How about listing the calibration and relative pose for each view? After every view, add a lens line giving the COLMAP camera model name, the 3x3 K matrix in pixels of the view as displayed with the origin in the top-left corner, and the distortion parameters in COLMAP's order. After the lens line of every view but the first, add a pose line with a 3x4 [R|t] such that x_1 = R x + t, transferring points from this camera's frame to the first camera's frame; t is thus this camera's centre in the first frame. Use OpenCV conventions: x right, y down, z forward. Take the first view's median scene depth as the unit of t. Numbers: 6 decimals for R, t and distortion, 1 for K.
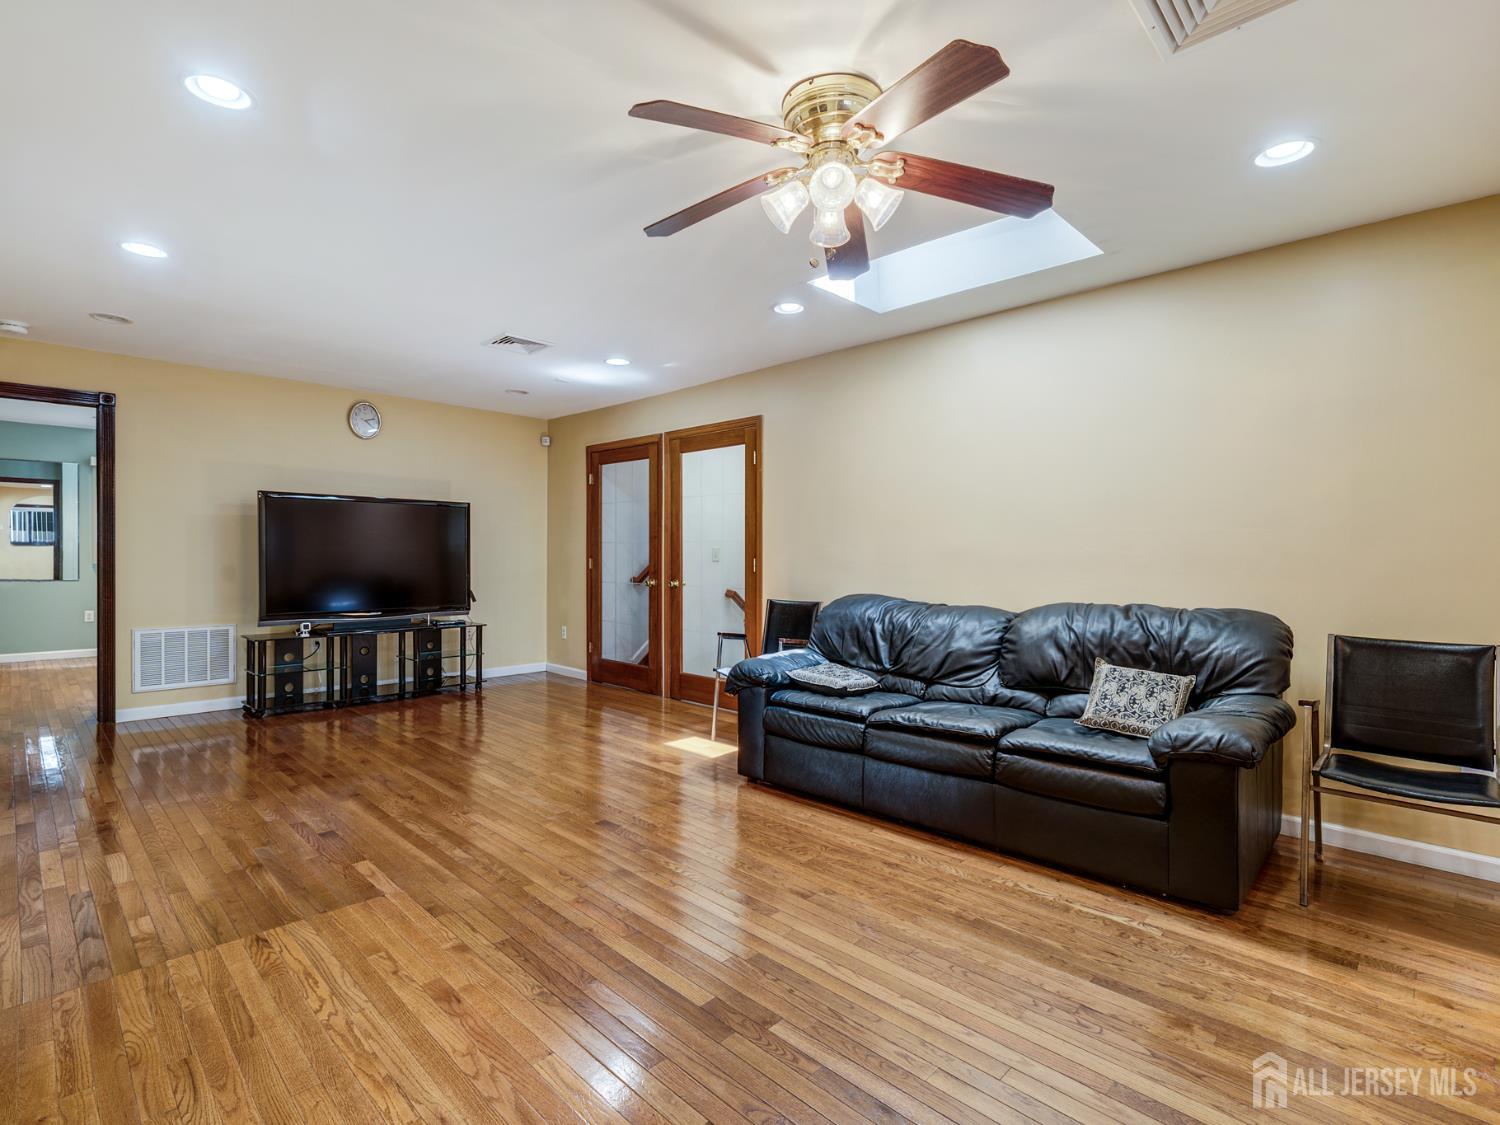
lens RADIAL K [[735.3, 0, 754.8], [0, 735.3, 559.3], [0, 0, 1]] dist [-0.000318, -0.000110]
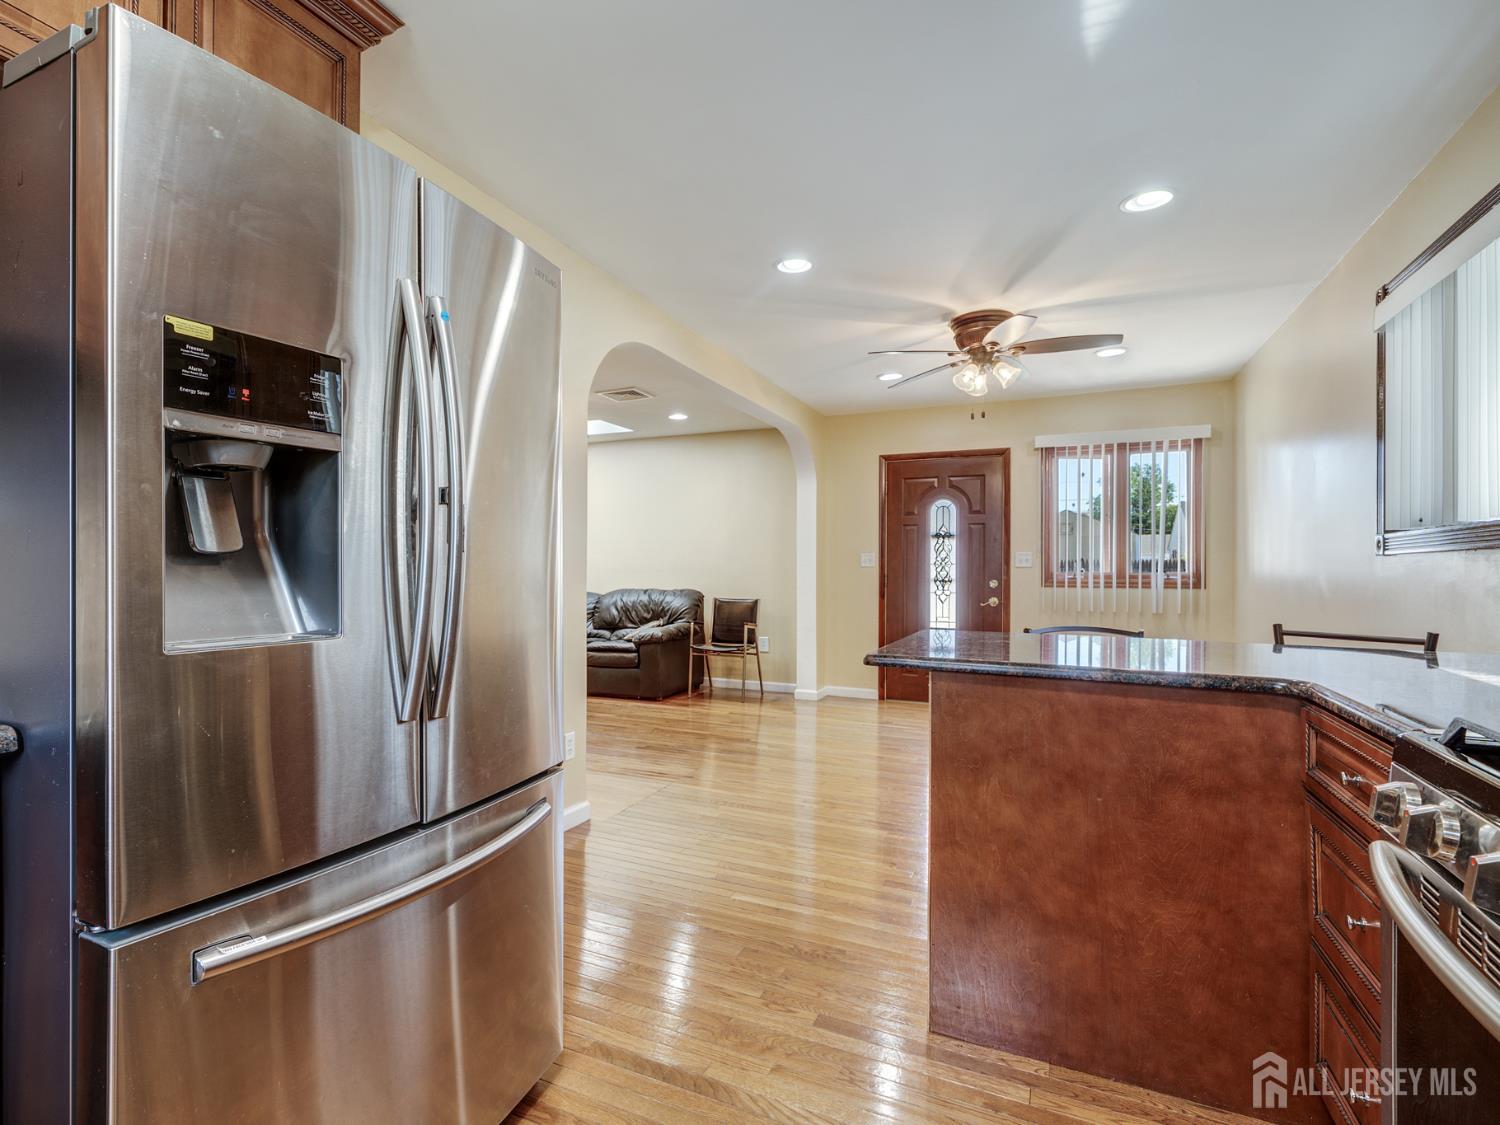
lens RADIAL K [[735.3, 0, 741.7], [0, 735.3, 568.2], [0, 0, 1]] dist [-0.000318, -0.000110]
pose [[0.932277, 0.003148, 0.361731, -0.029722], [0.001411, 0.999923, -0.012339, 0.027974], [-0.361742, 0.012014, 0.932201, -1.183024]]
